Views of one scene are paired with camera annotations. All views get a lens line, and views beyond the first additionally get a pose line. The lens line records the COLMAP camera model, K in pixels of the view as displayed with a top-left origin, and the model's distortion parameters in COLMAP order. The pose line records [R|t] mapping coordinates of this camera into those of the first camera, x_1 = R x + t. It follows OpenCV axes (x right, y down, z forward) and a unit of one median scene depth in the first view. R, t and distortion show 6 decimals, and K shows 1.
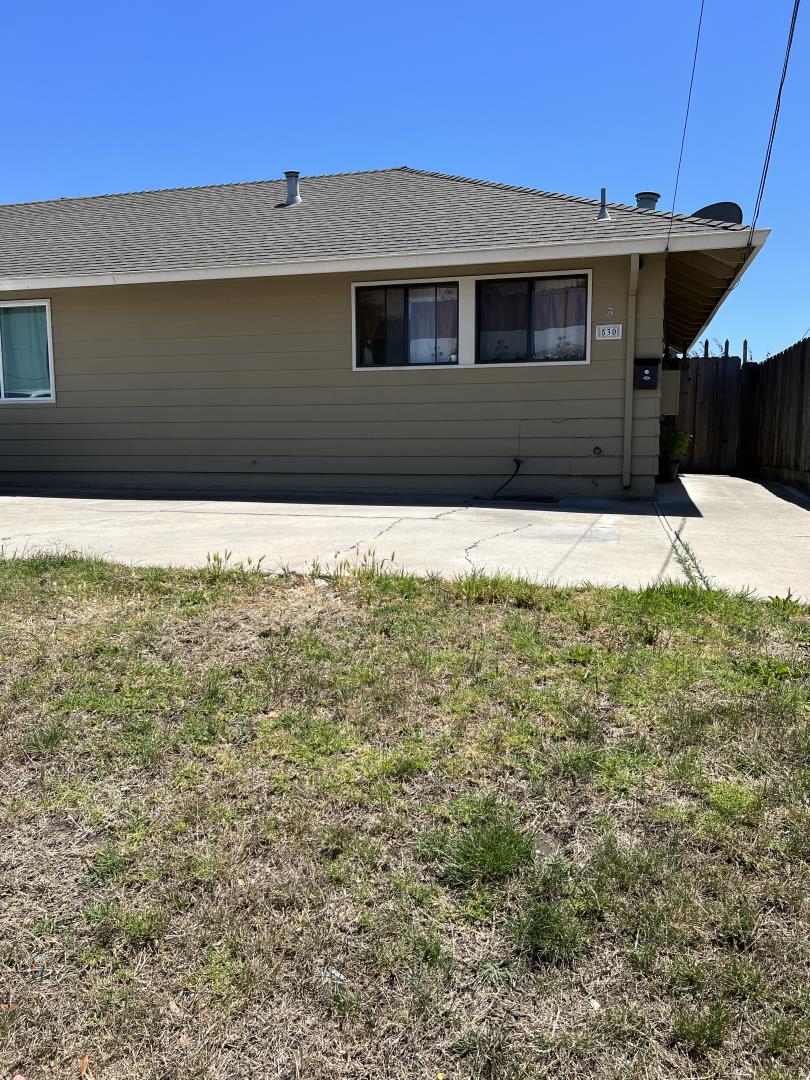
lens RADIAL K [[828.7, 0, 405.0], [0, 828.7, 540.0], [0, 0, 1]] dist [0.214728, -0.513863]
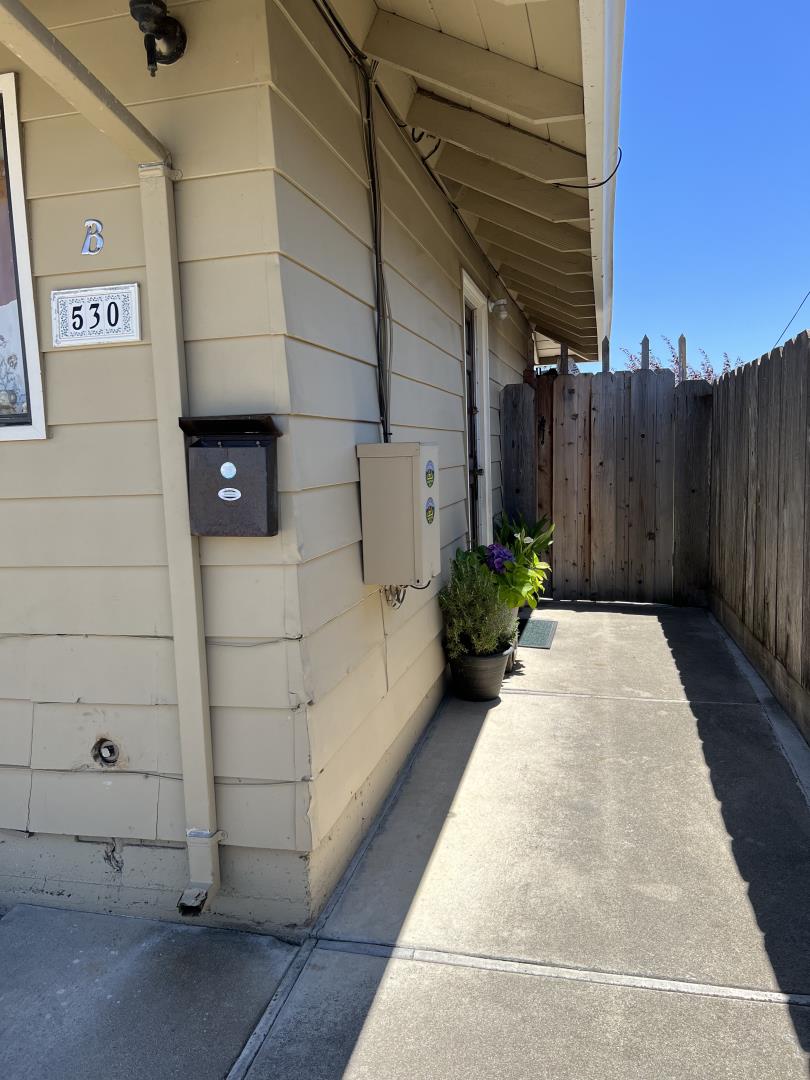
lens RADIAL K [[828.7, 0, 405.0], [0, 828.7, 540.0], [0, 0, 1]] dist [0.214728, -0.513863]
pose [[0.999182, -0.037455, 0.015231, 0.240622], [0.037568, 0.999268, -0.007181, -0.125345], [-0.014951, 0.007748, 0.999858, 0.537153]]
